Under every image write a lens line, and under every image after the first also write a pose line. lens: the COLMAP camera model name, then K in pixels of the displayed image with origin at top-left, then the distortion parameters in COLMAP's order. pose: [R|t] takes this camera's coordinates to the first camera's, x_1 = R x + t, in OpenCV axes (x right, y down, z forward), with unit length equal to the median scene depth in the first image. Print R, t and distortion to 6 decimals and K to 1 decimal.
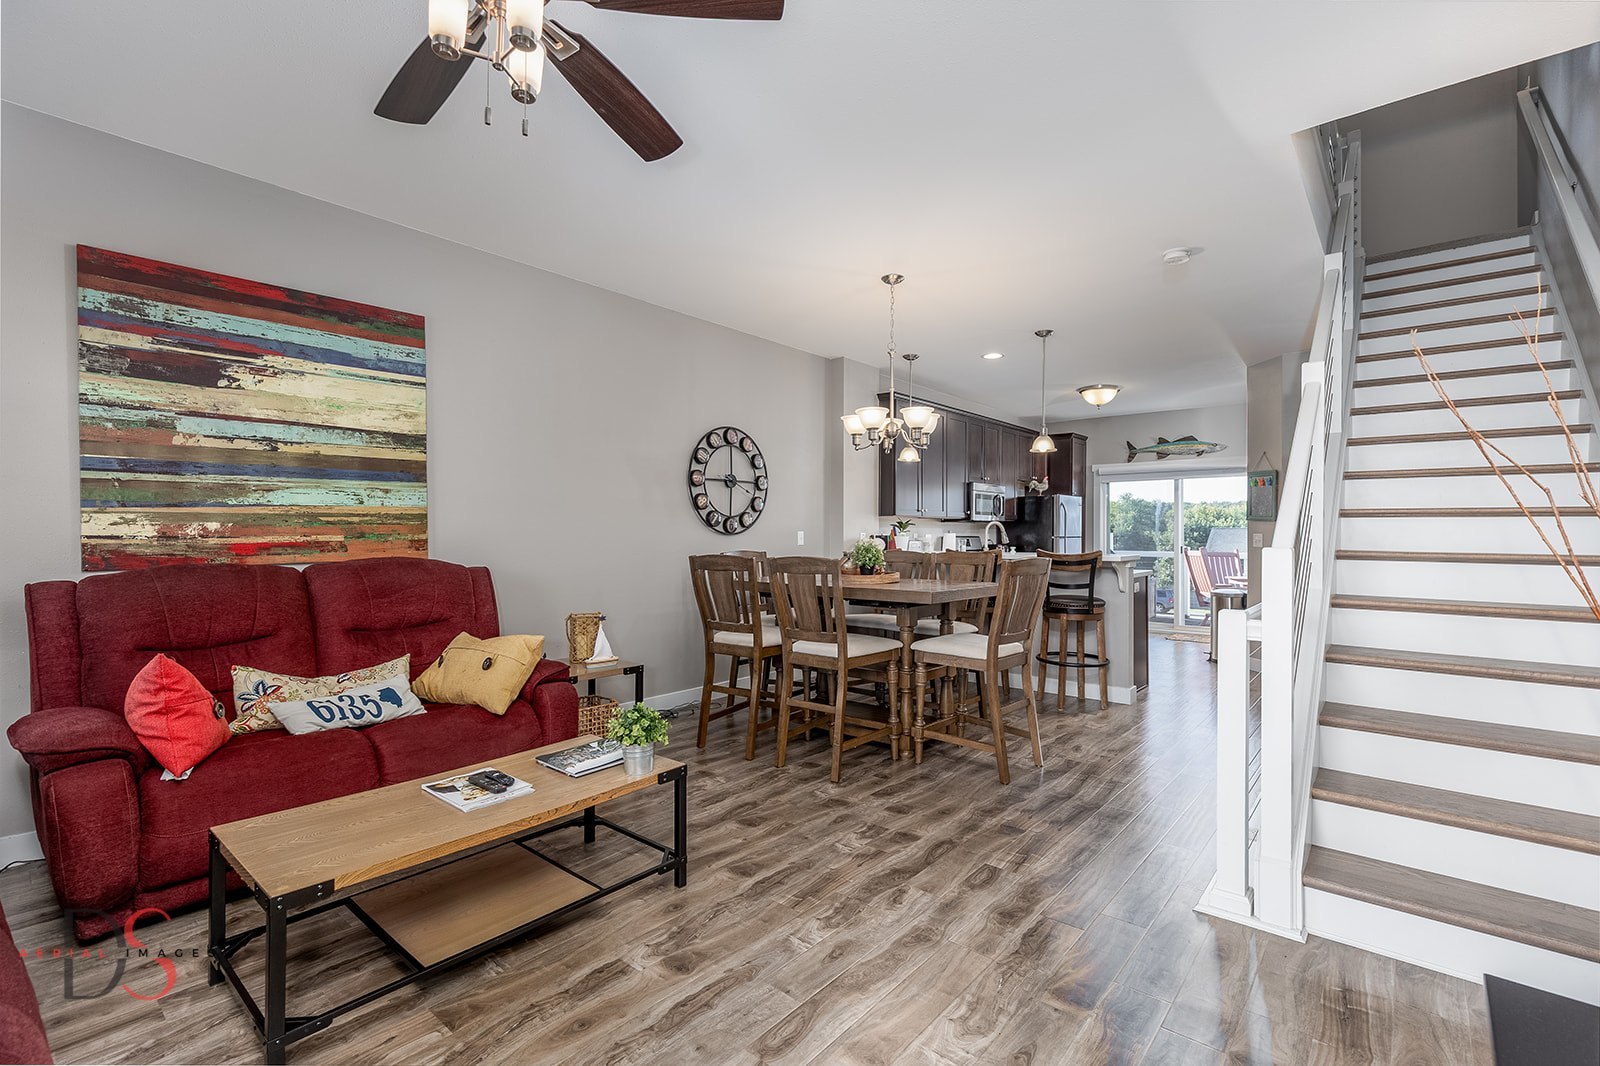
lens RADIAL K [[721.6, 0, 802.5], [0, 721.6, 536.9], [0, 0, 1]] dist [0.001550, -0.000129]
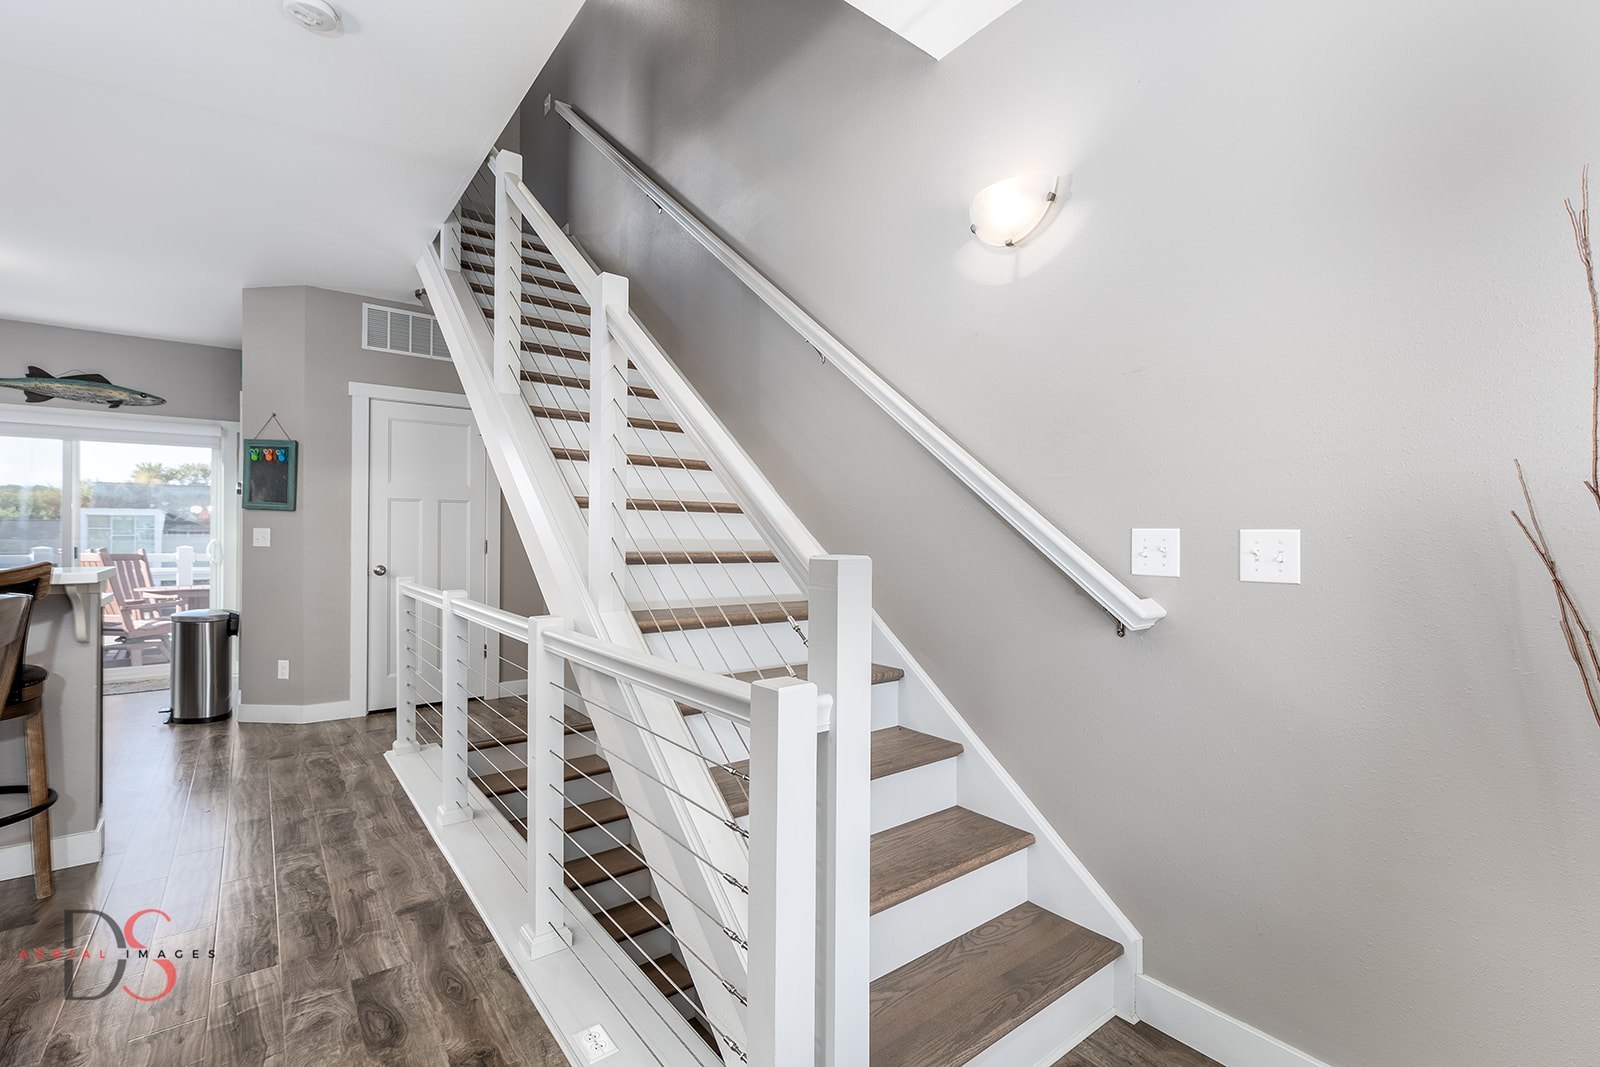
lens RADIAL K [[721.6, 0, 802.5], [0, 721.6, 538.6], [0, 0, 1]] dist [0.001550, -0.000129]
pose [[0.193848, -0.008267, 0.980997, 0.029150], [-0.001422, 0.999961, 0.008708, -0.000655], [-0.981031, -0.003083, 0.193828, 0.262964]]
